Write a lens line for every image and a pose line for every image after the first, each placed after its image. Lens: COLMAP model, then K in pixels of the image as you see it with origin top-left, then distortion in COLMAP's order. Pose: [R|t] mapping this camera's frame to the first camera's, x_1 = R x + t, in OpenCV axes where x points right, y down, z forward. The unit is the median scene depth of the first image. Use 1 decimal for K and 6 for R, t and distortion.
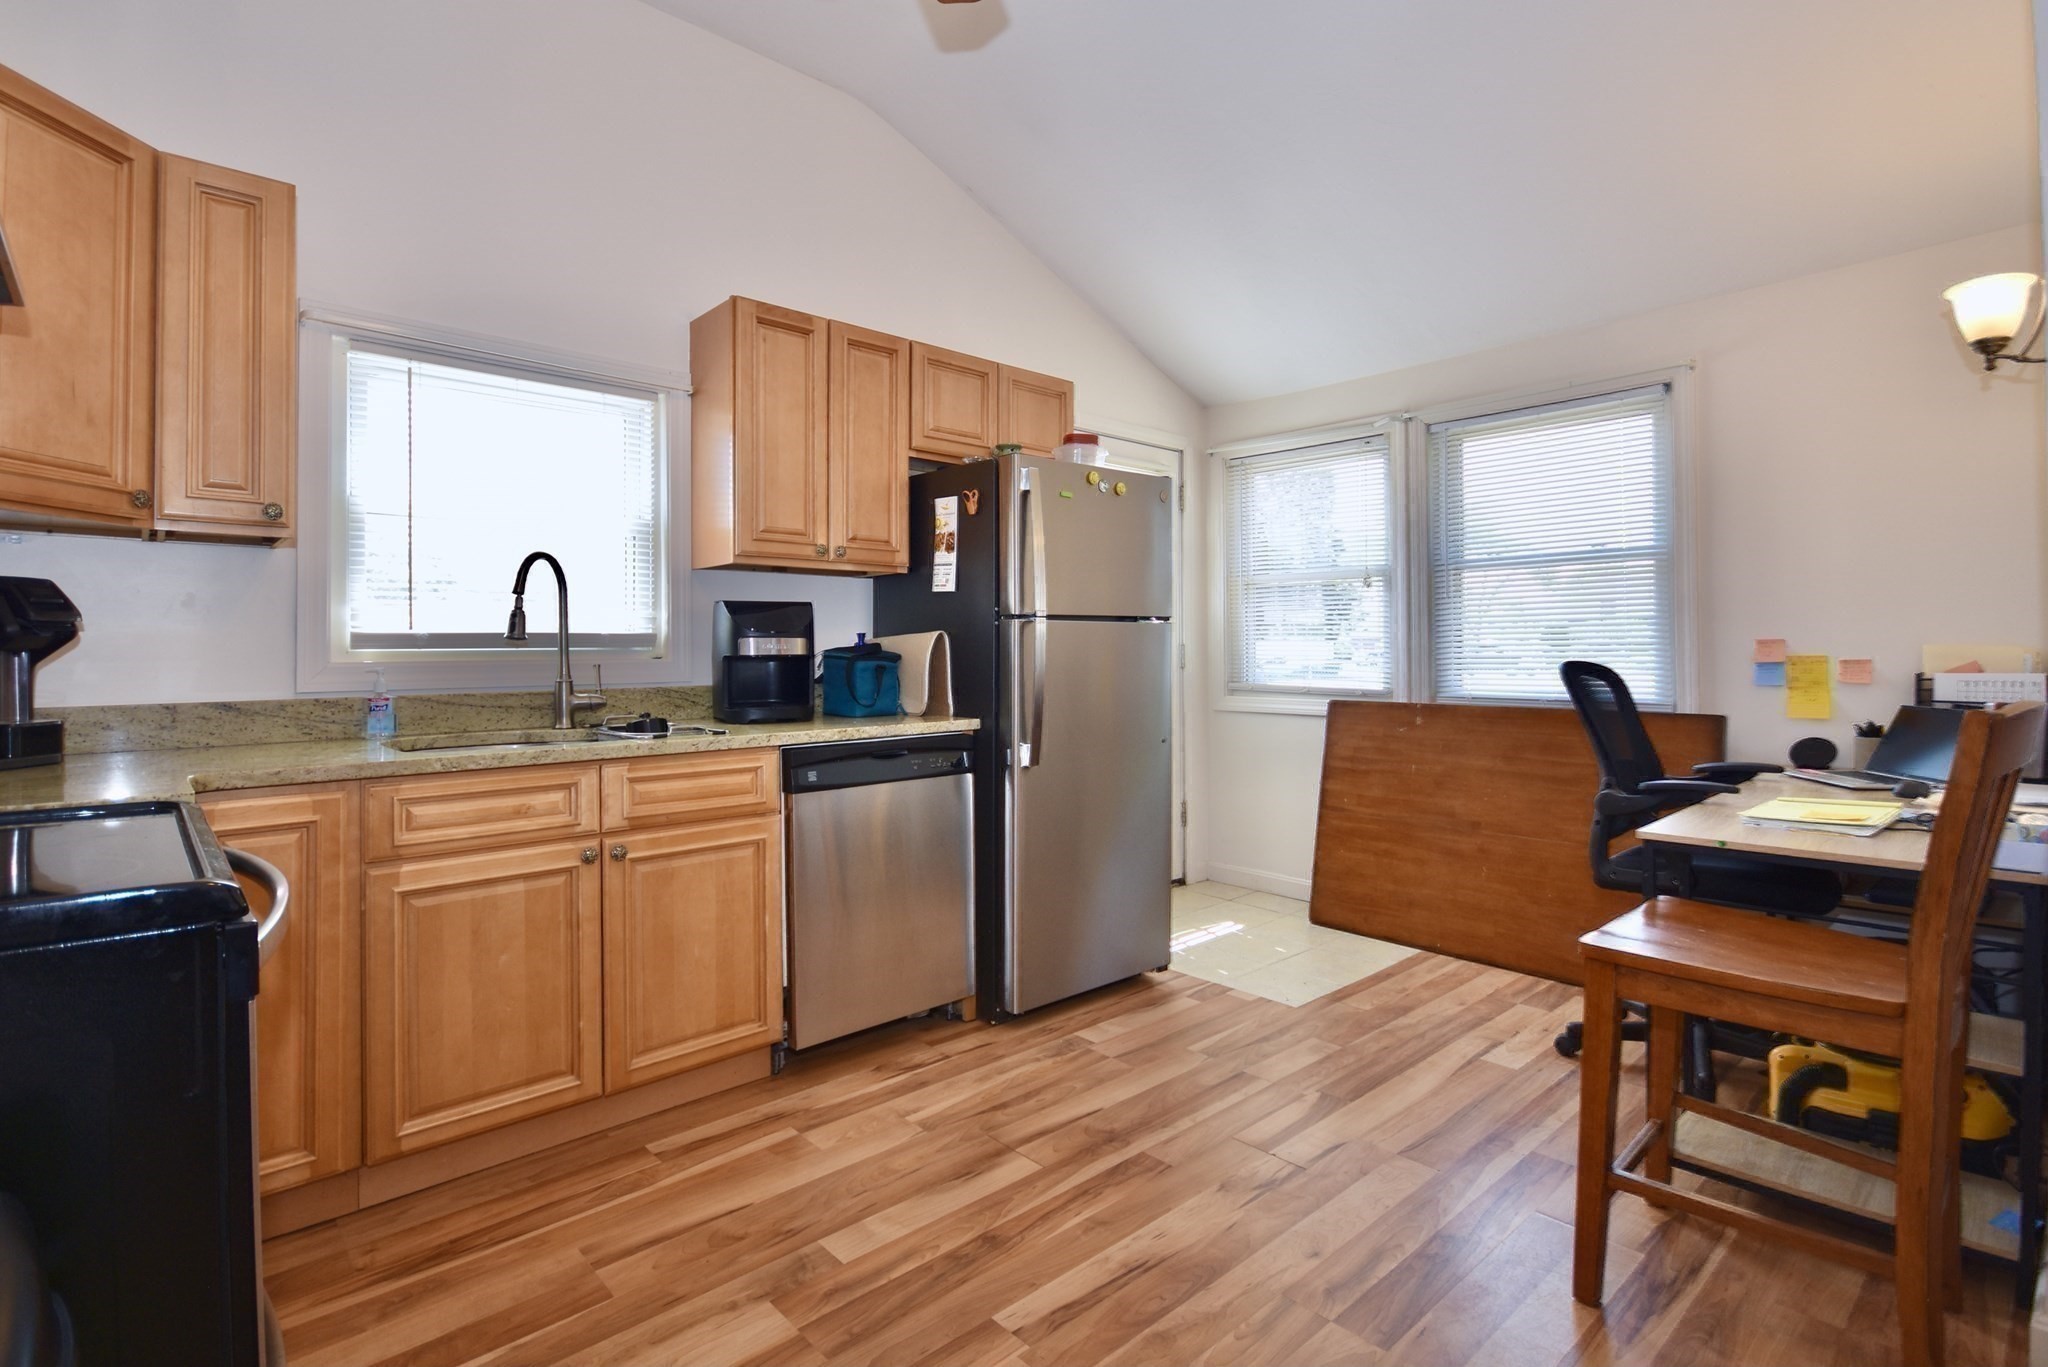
lens RADIAL K [[948.2, 0, 1009.9], [0, 948.2, 660.4], [0, 0, 1]] dist [-0.002015, -0.001528]
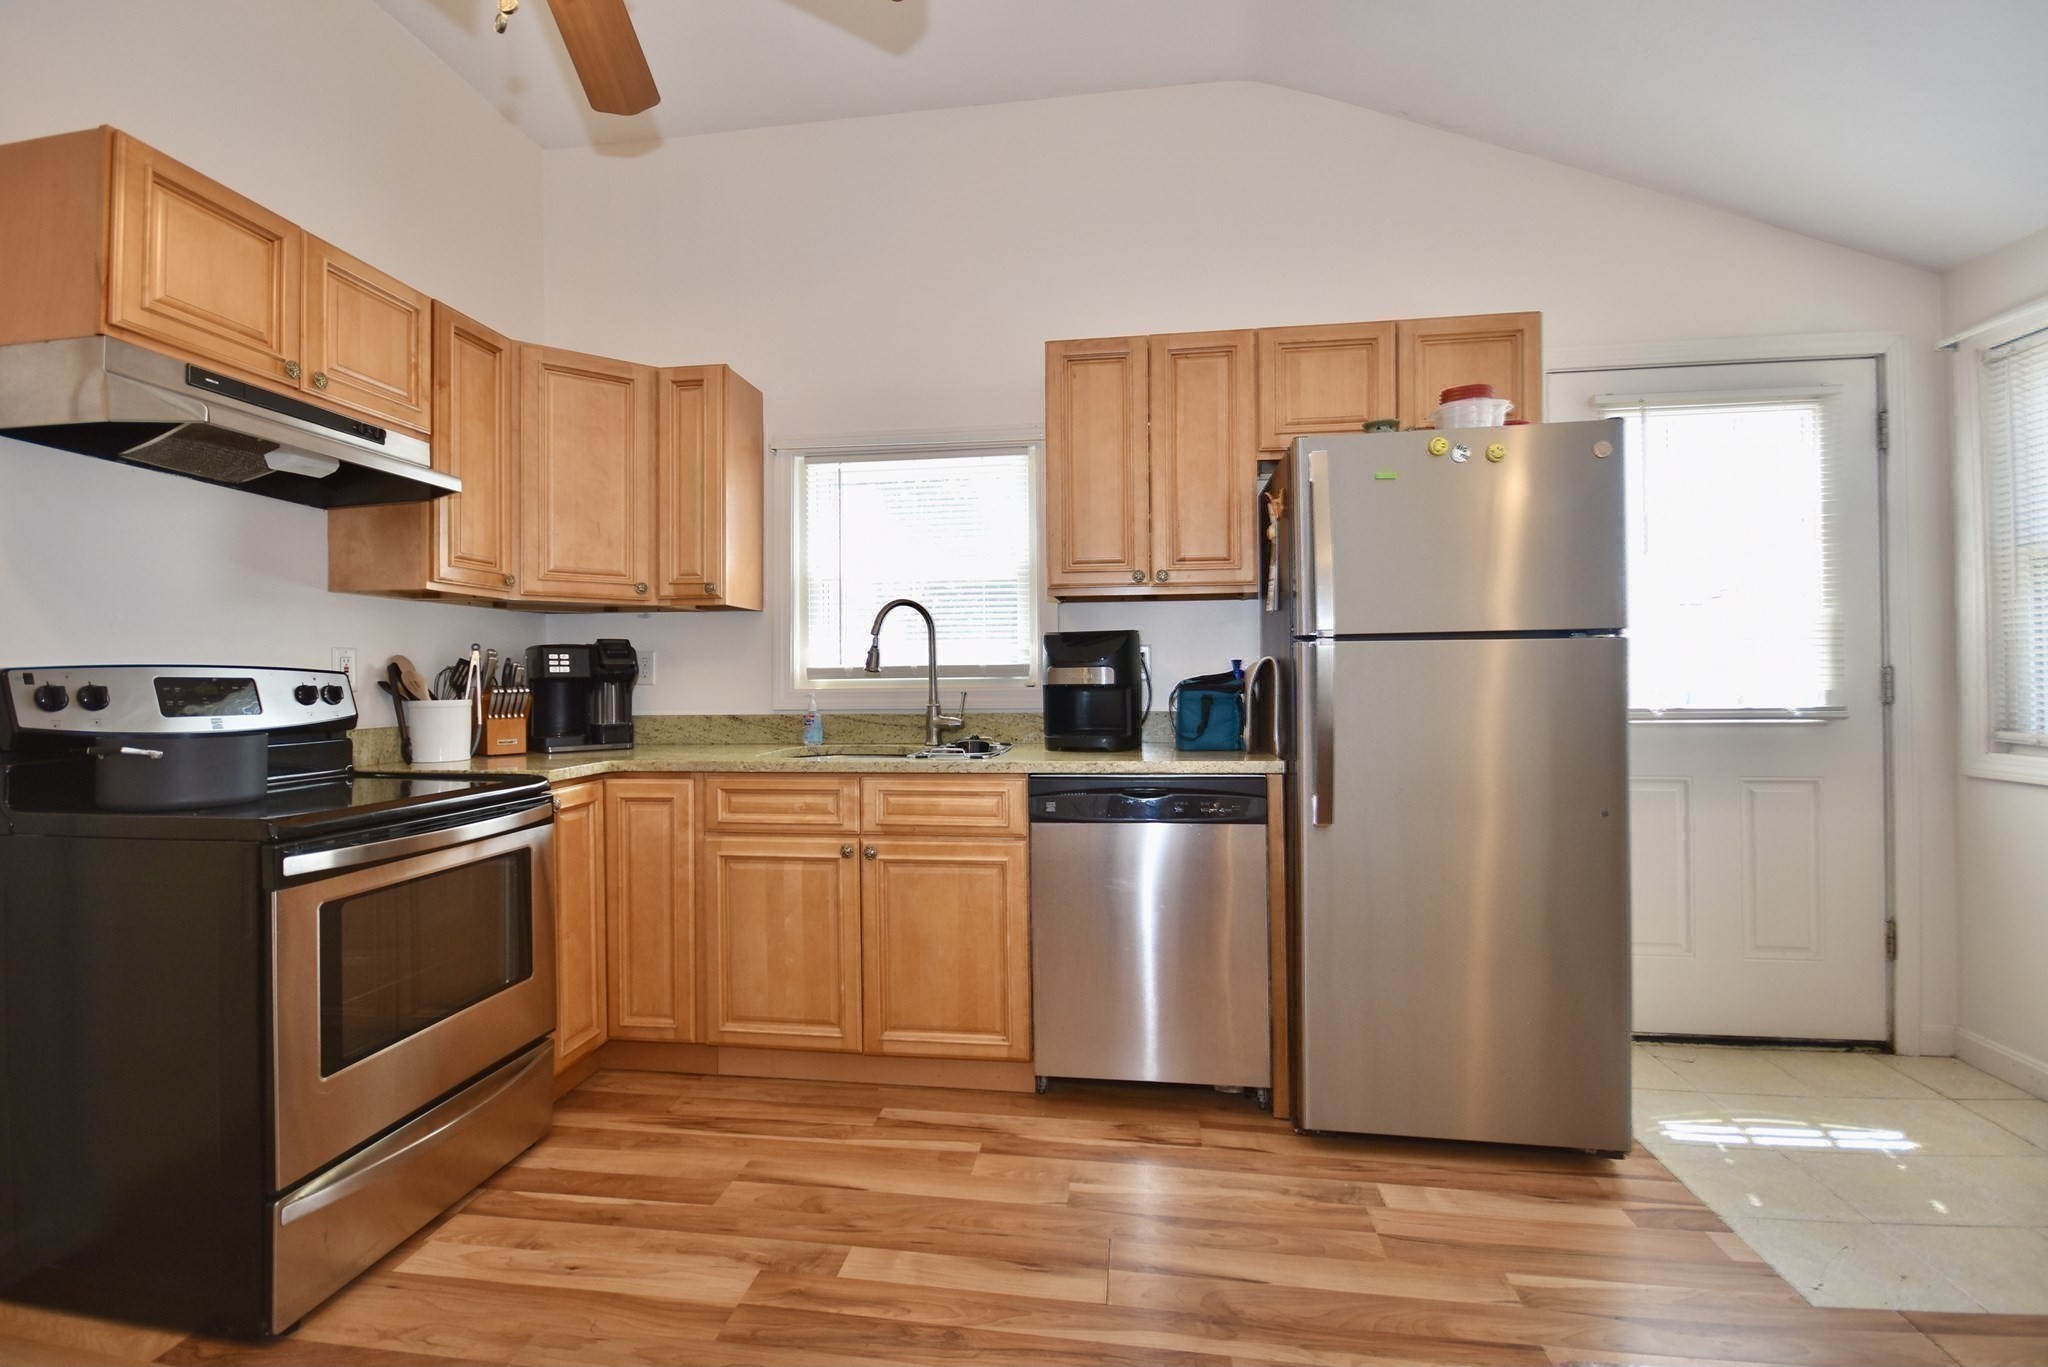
lens RADIAL K [[898.9, 0, 1024.0], [0, 898.9, 683.5], [0, 0, 1]] dist [0.000747, -0.007085]
pose [[0.651360, 0.004946, -0.758753, 0.518372], [-0.003393, 0.999988, 0.003606, -0.011816], [0.758761, 0.000225, 0.651369, 0.381511]]
